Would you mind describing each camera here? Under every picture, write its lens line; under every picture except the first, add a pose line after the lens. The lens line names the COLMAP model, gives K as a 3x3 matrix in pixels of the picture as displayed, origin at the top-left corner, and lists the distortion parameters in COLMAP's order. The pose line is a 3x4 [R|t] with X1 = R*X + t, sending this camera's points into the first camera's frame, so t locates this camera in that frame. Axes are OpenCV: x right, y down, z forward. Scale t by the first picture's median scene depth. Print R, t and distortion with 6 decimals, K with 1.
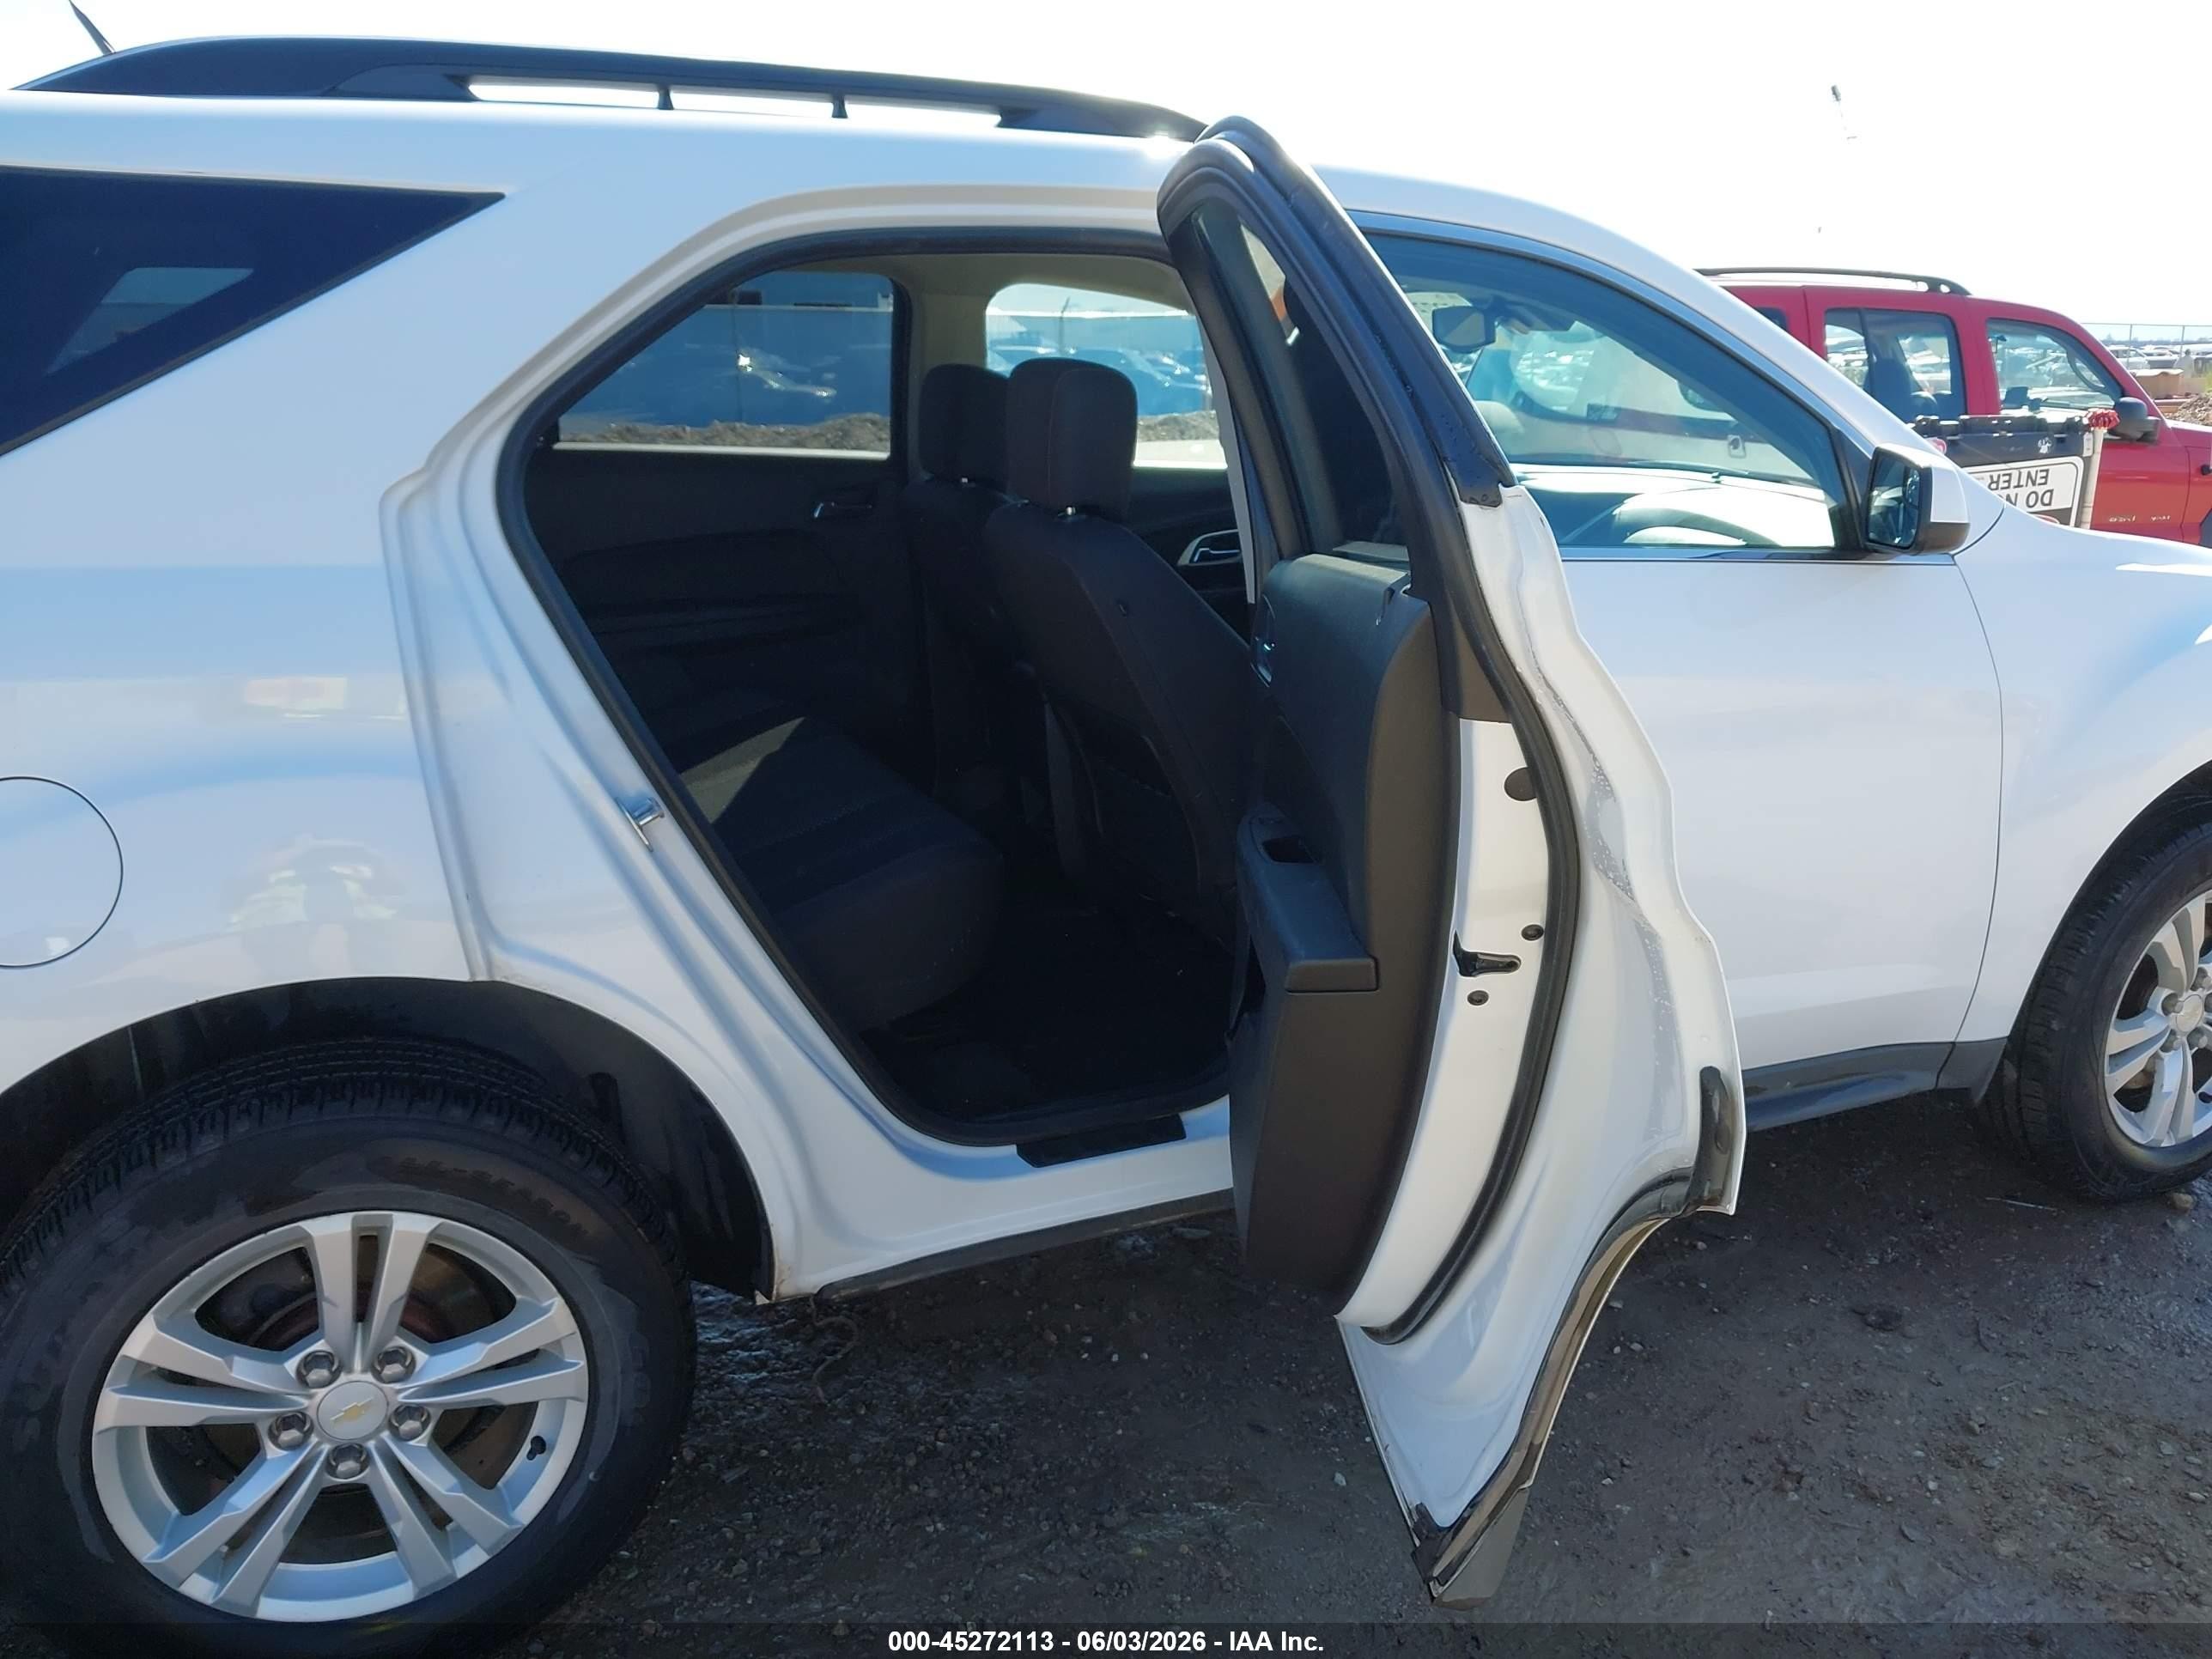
lens RADIAL K [[1774.4, 0, 1106.0], [0, 1774.4, 829.5], [0, 0, 1]] dist [-0.010032, 0.007230]
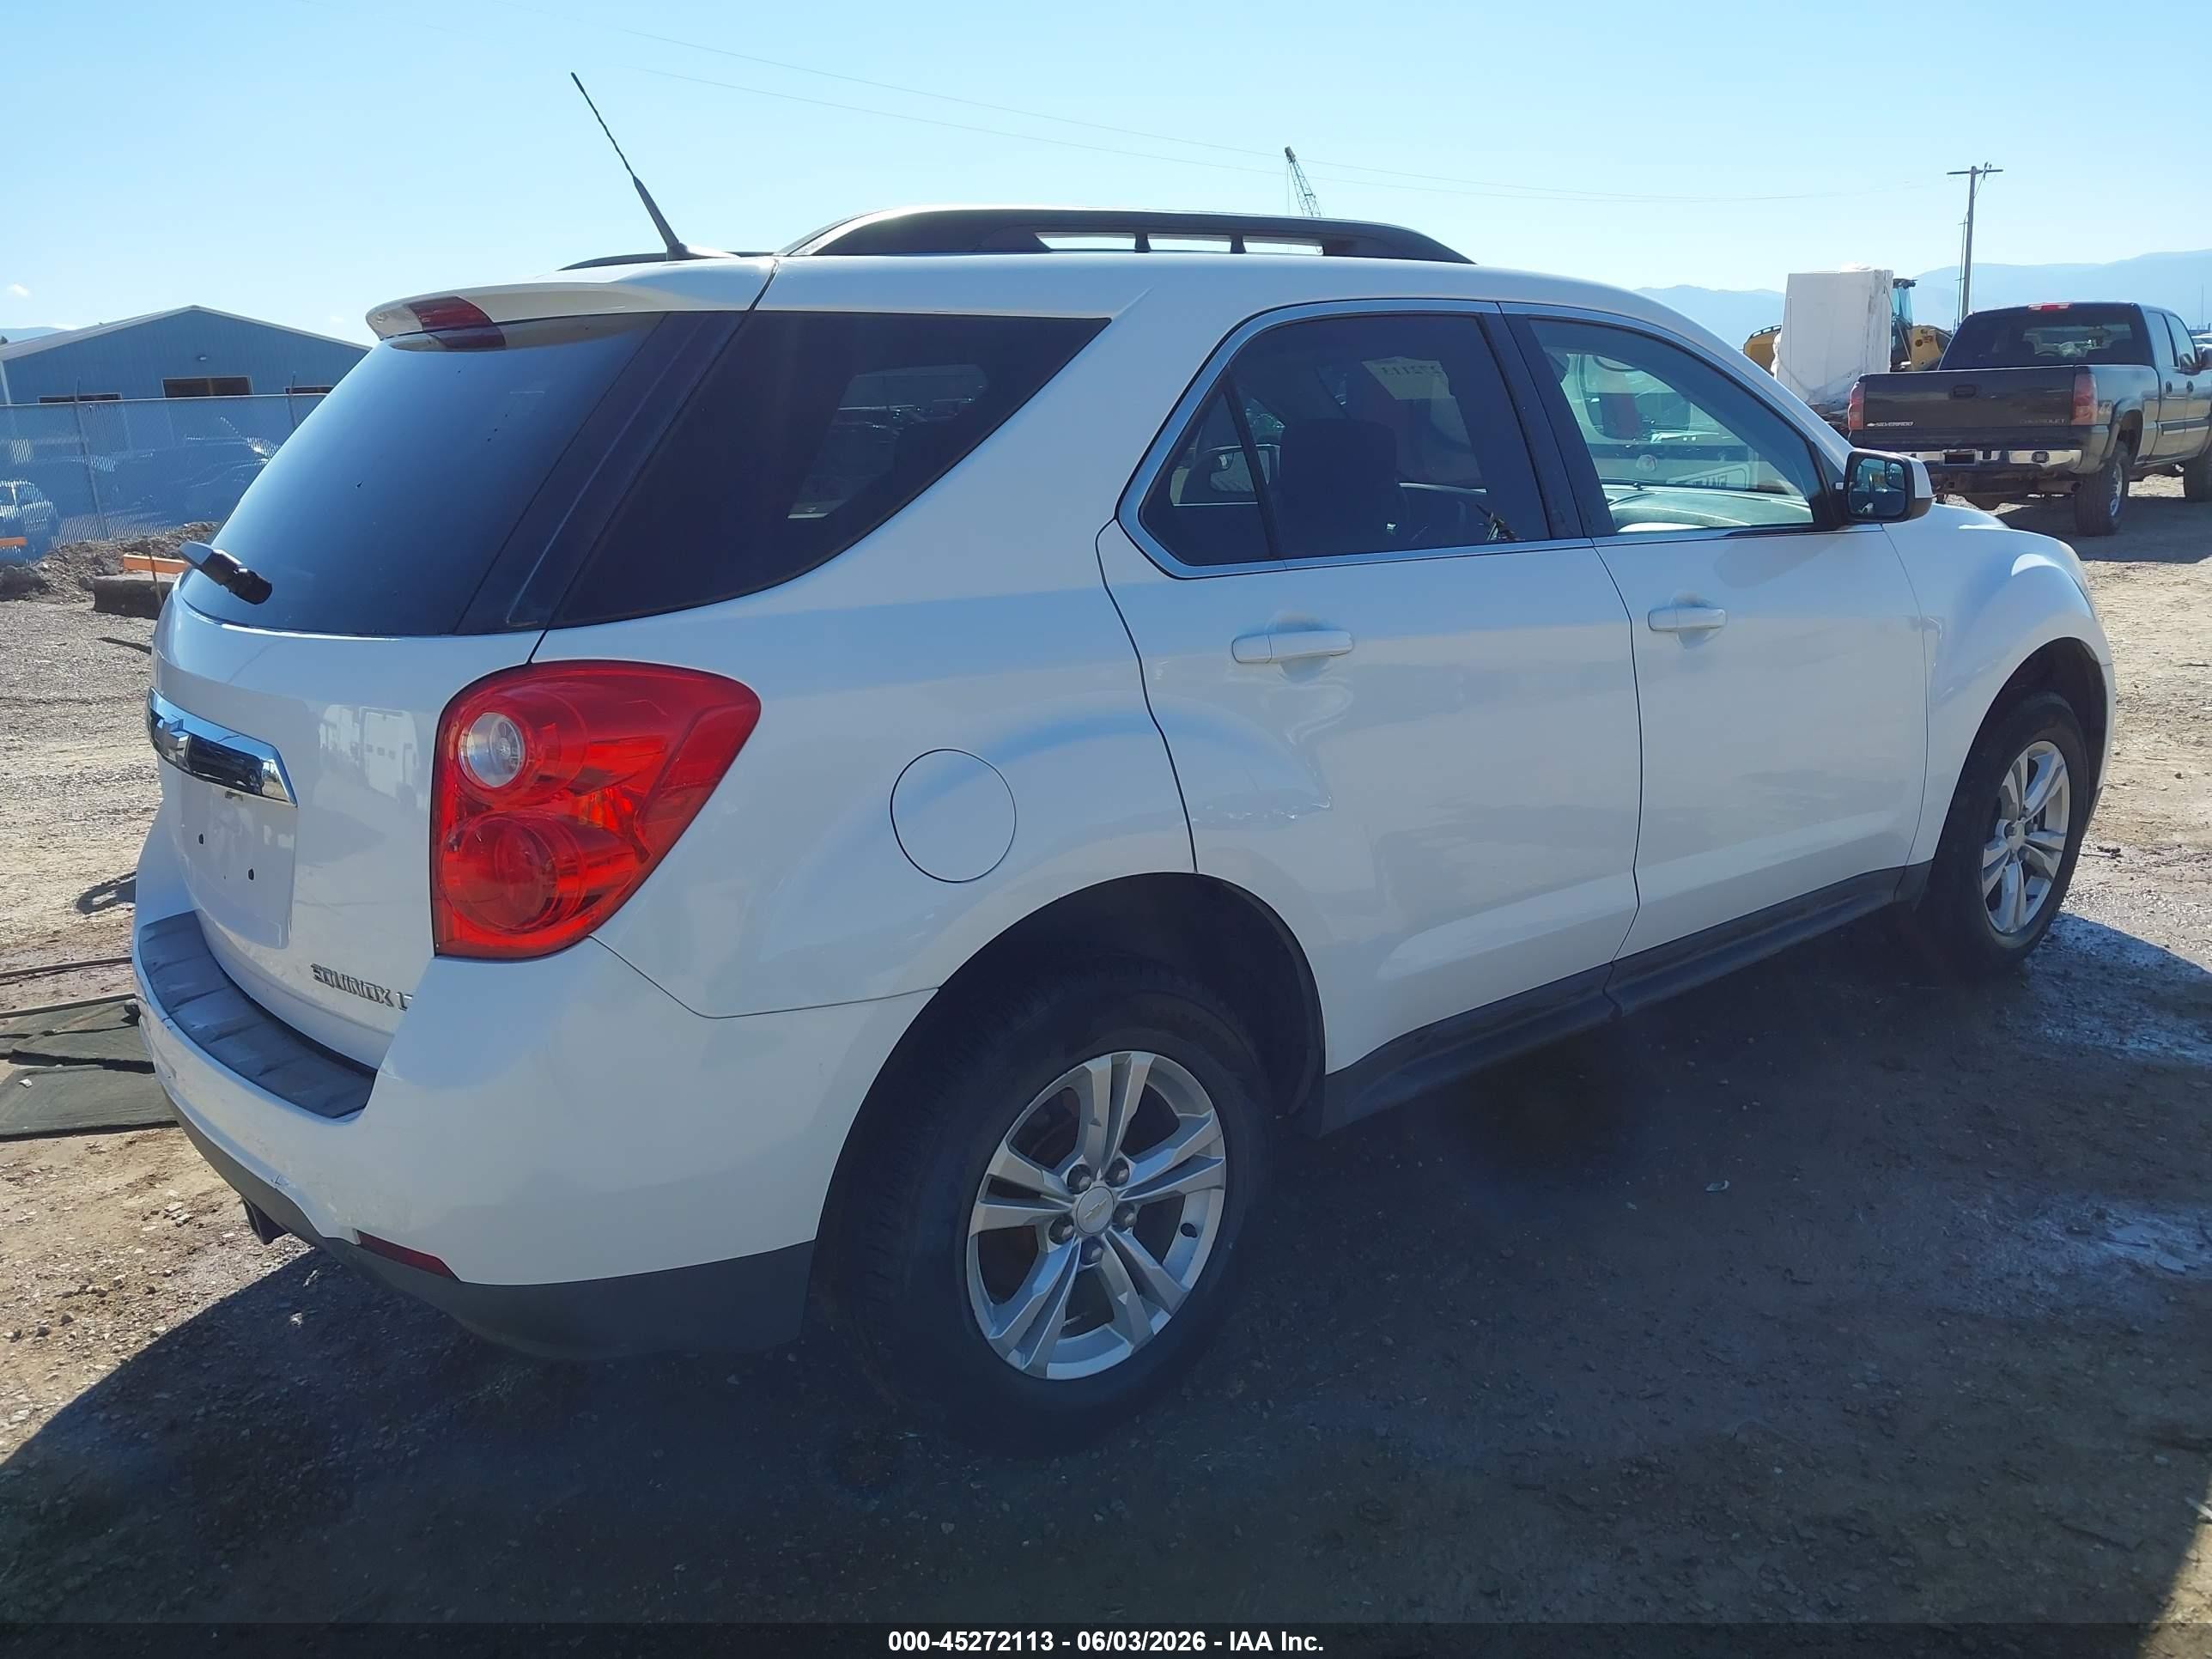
lens RADIAL K [[1751.5, 0, 1102.2], [0, 1751.5, 839.8], [0, 0, 1]] dist [0.069618, -0.094279]
pose [[0.962654, -0.109054, 0.247801, -0.616243], [0.115583, 0.993226, -0.011909, 0.053489], [-0.244823, 0.040106, 0.968738, -0.270771]]
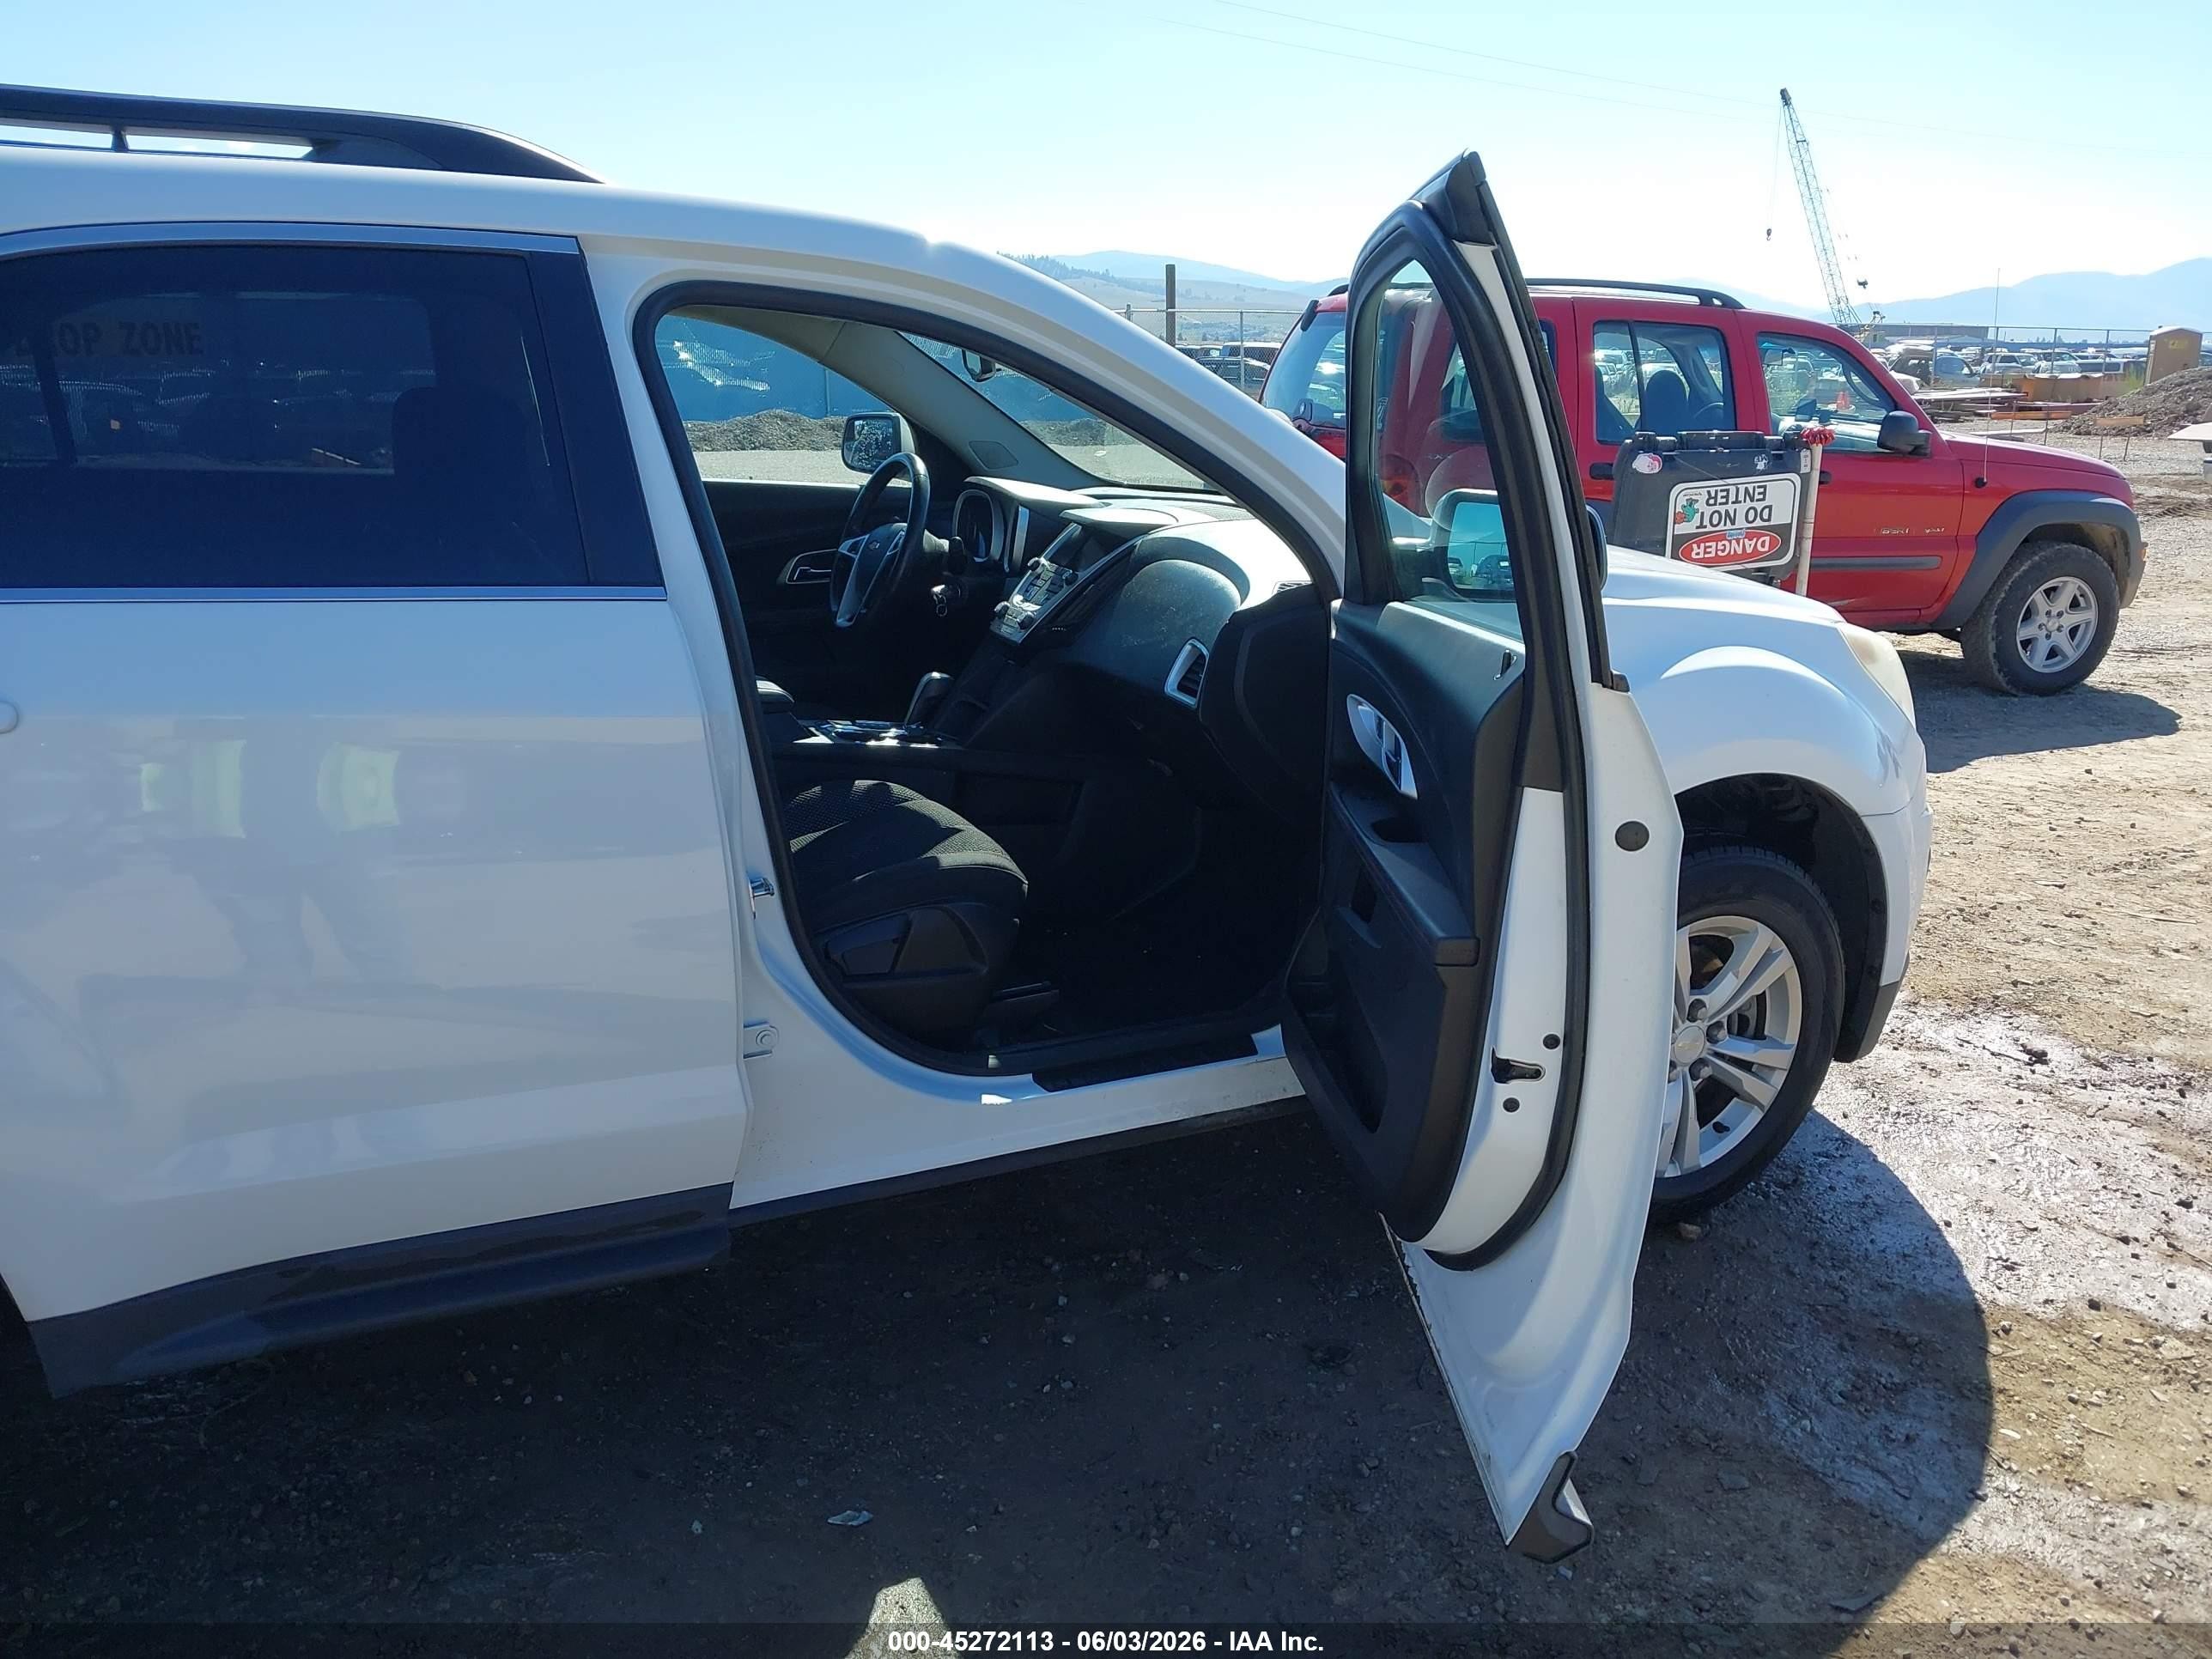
lens RADIAL K [[1757.0, 0, 1113.9], [0, 1757.0, 817.1], [0, 0, 1]] dist [0.003333, 0.000480]
pose [[0.999784, 0.003227, 0.020550, 0.365532], [-0.003199, 0.999994, -0.001431, -0.030689], [-0.020555, 0.001365, 0.999788, 0.015569]]
